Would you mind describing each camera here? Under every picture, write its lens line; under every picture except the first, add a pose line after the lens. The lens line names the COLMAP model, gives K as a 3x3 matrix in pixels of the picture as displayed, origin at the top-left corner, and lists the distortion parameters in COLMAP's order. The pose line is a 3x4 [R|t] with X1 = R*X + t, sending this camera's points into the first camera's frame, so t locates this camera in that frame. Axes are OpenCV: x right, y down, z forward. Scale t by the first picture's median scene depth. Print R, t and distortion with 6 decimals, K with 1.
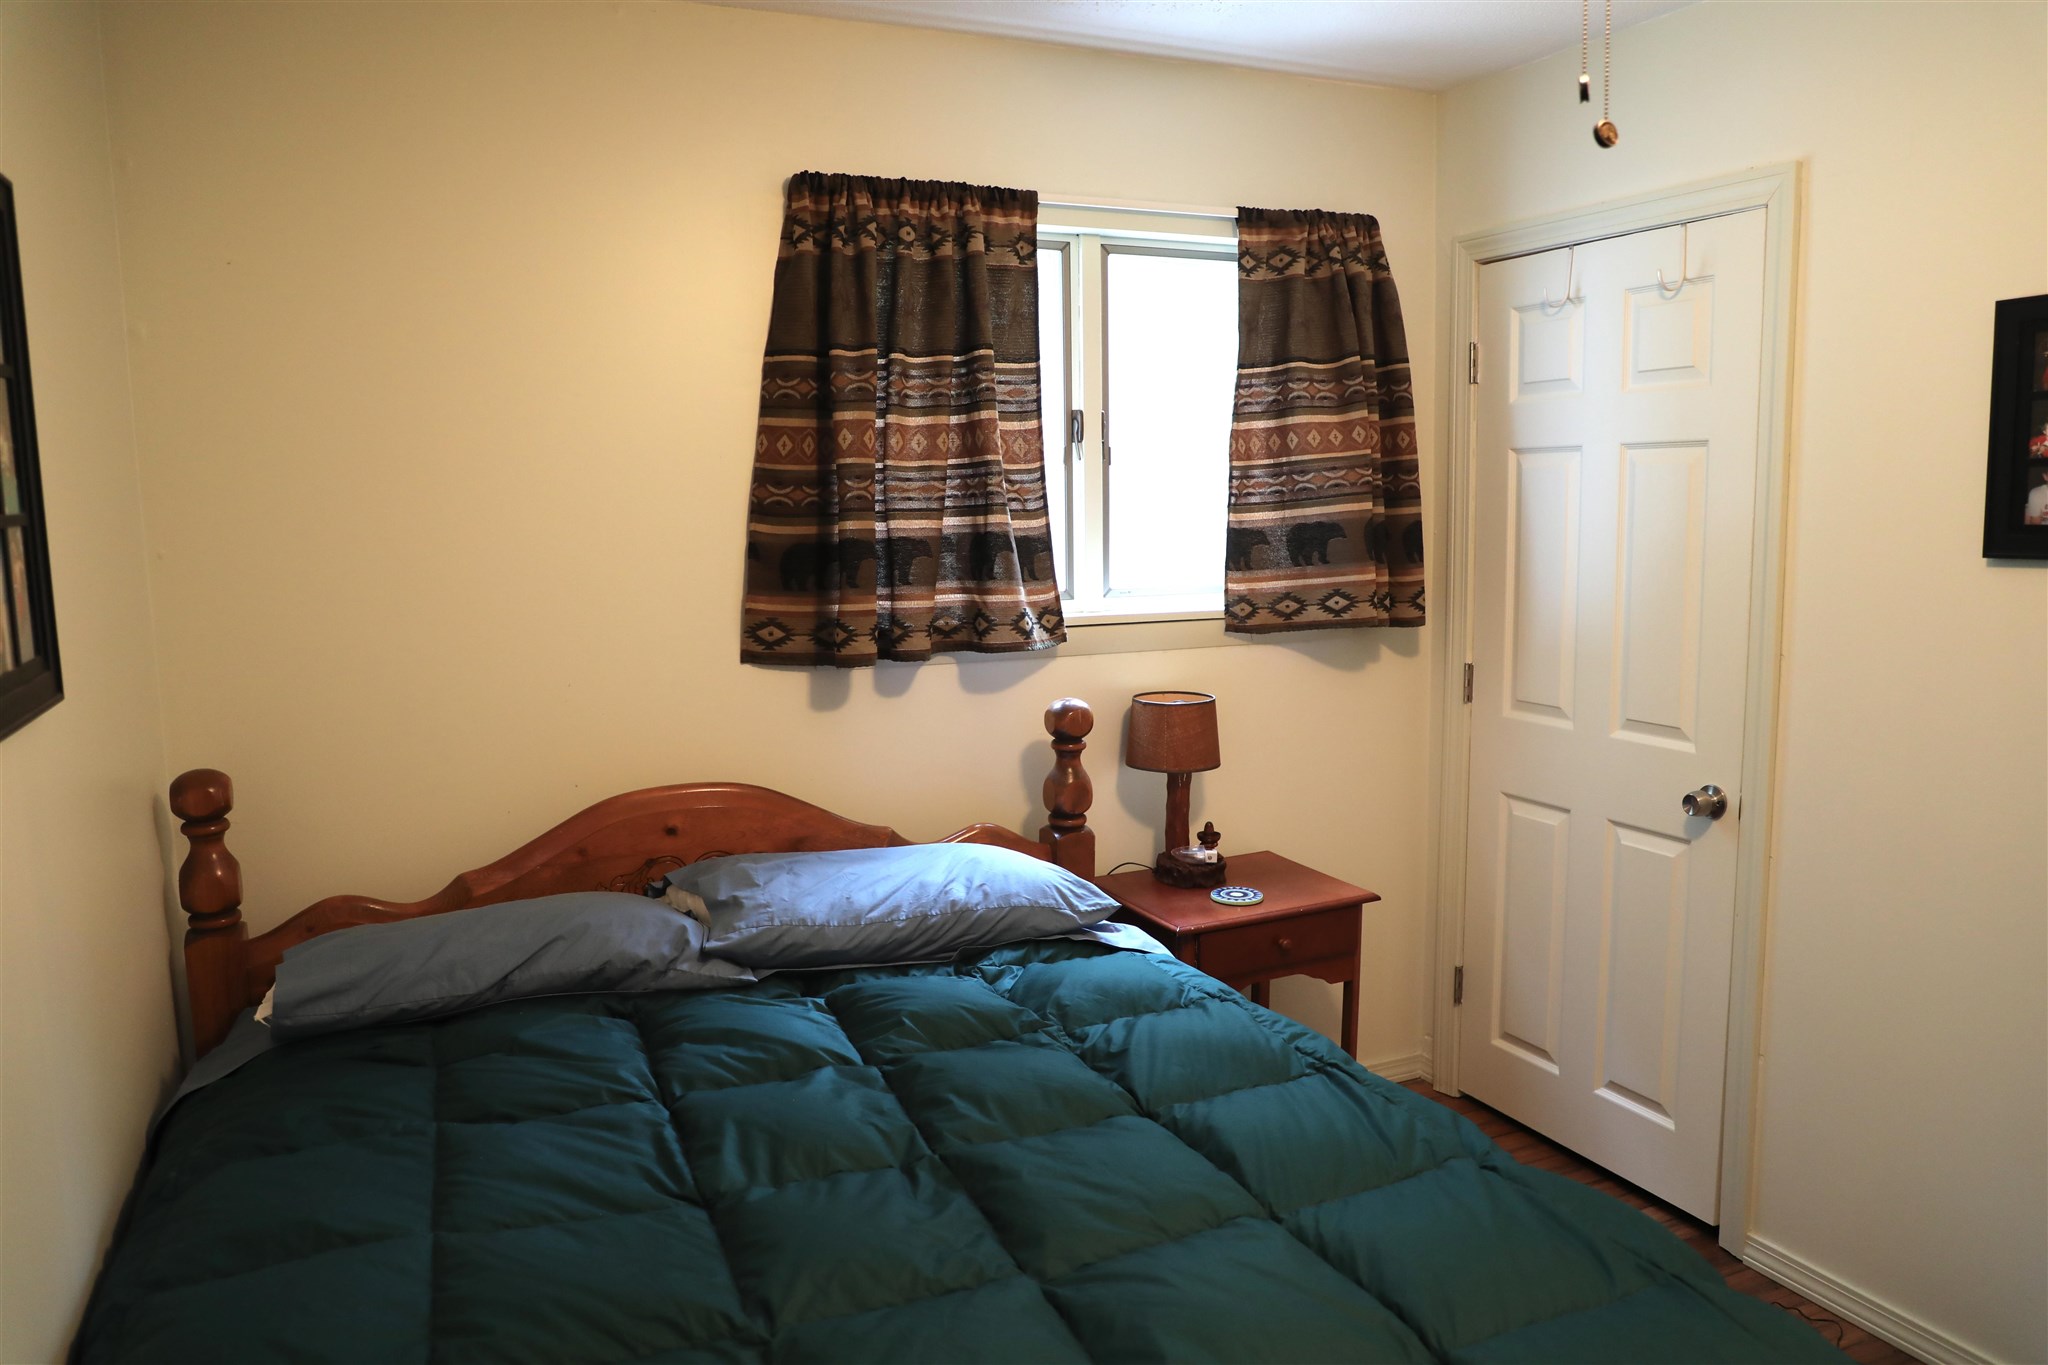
lens RADIAL K [[1403.8, 0, 1024.0], [0, 1403.8, 682.5], [0, 0, 1]] dist [-0.082618, 0.040920]
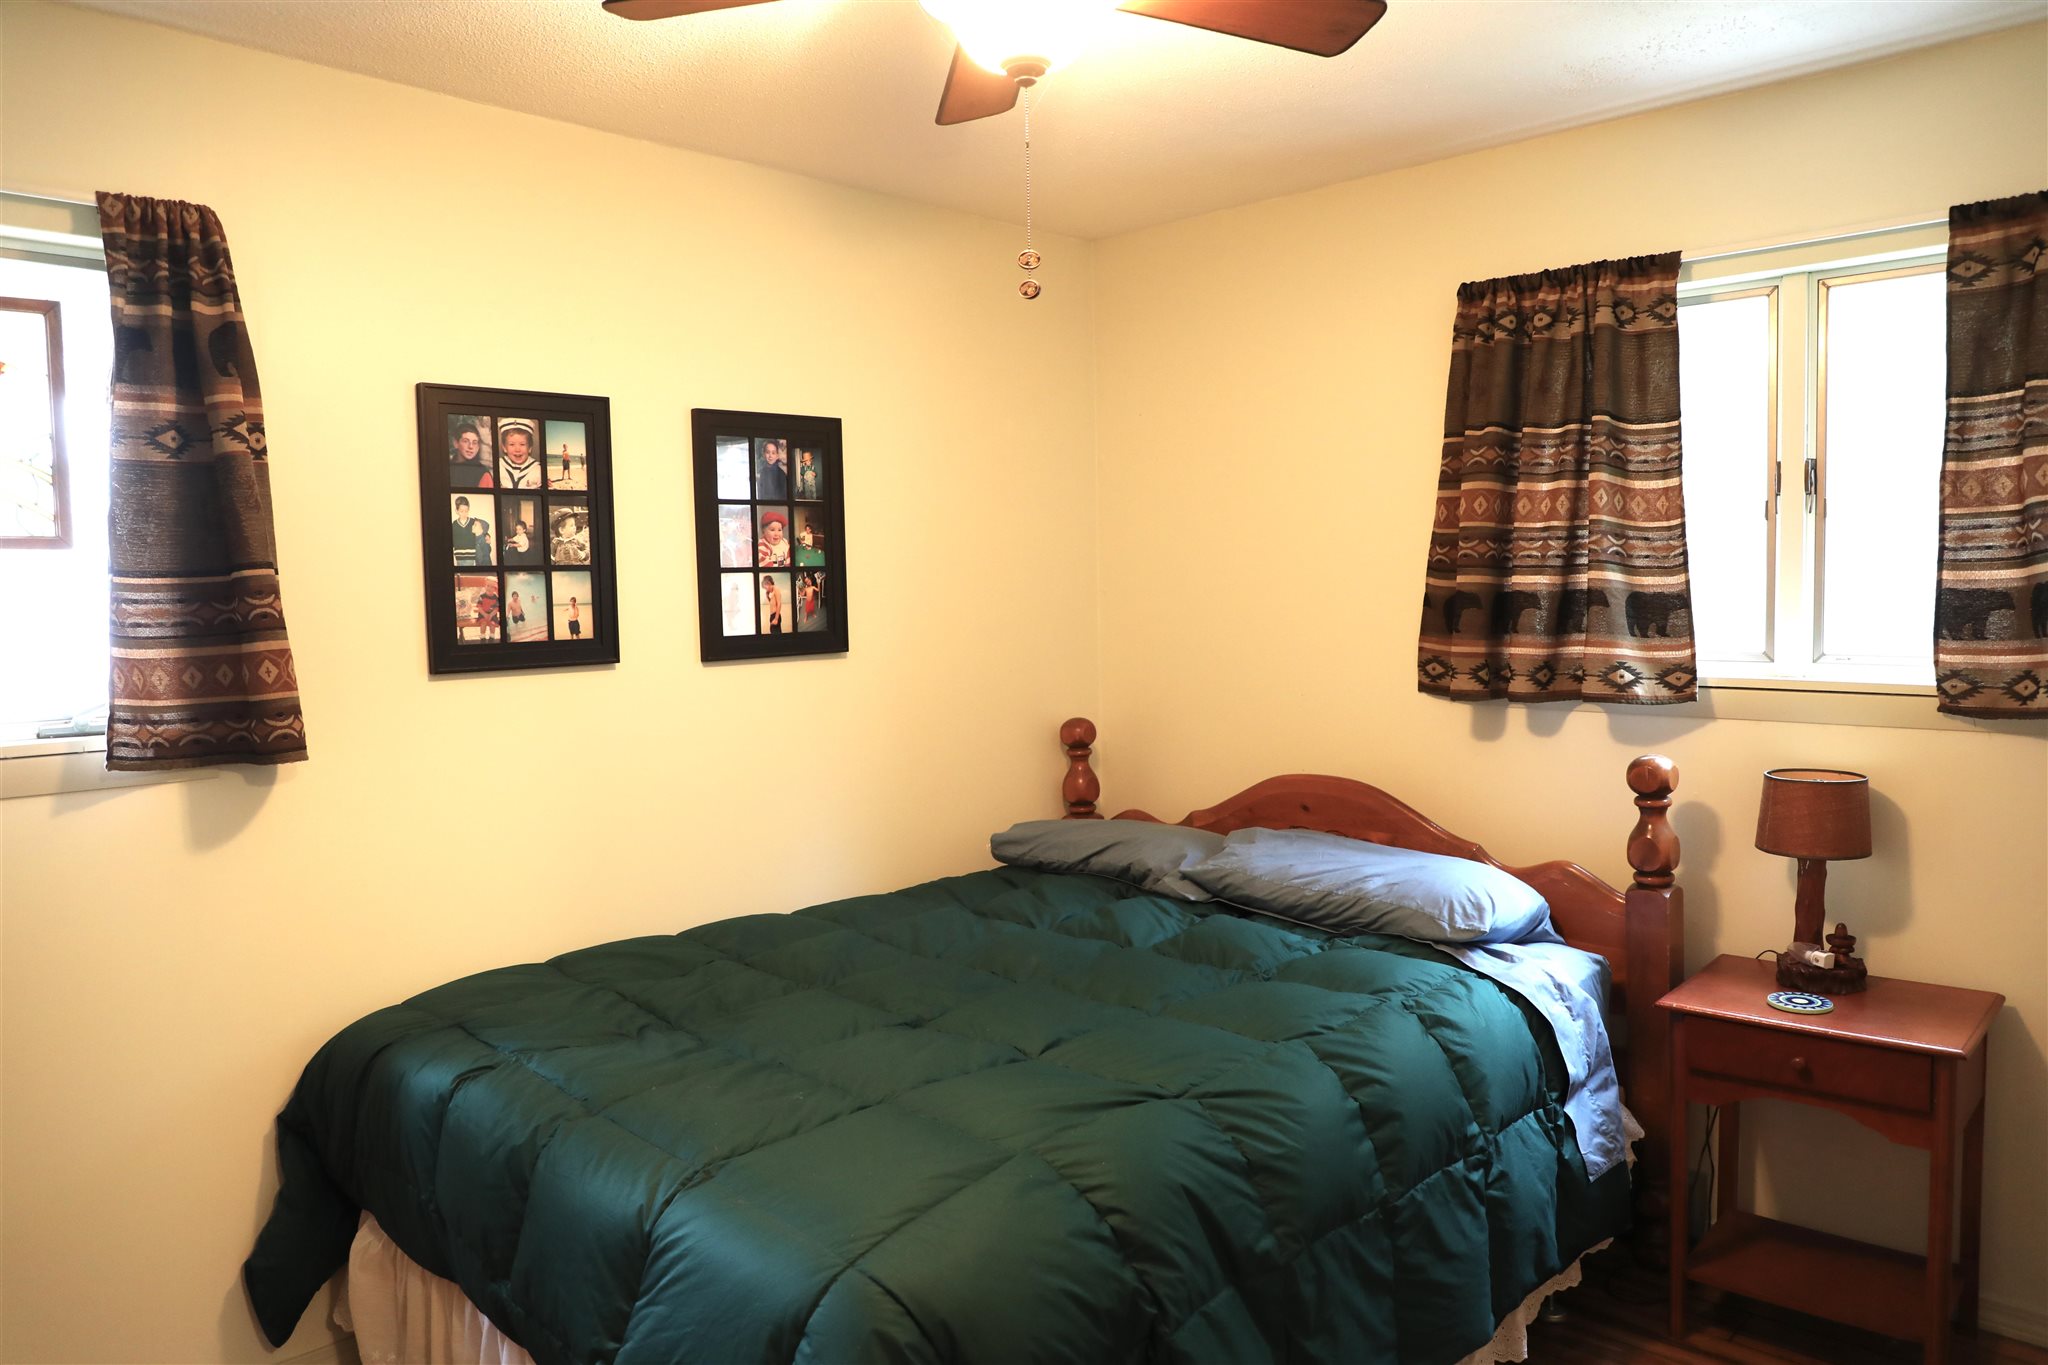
lens RADIAL K [[1403.8, 0, 1024.0], [0, 1403.8, 682.5], [0, 0, 1]] dist [-0.082618, 0.040920]
pose [[0.384316, 0.072650, -0.920339, 0.751842], [-0.108621, 0.993533, 0.033070, -0.023495], [0.916789, 0.087259, 0.389722, 0.200772]]
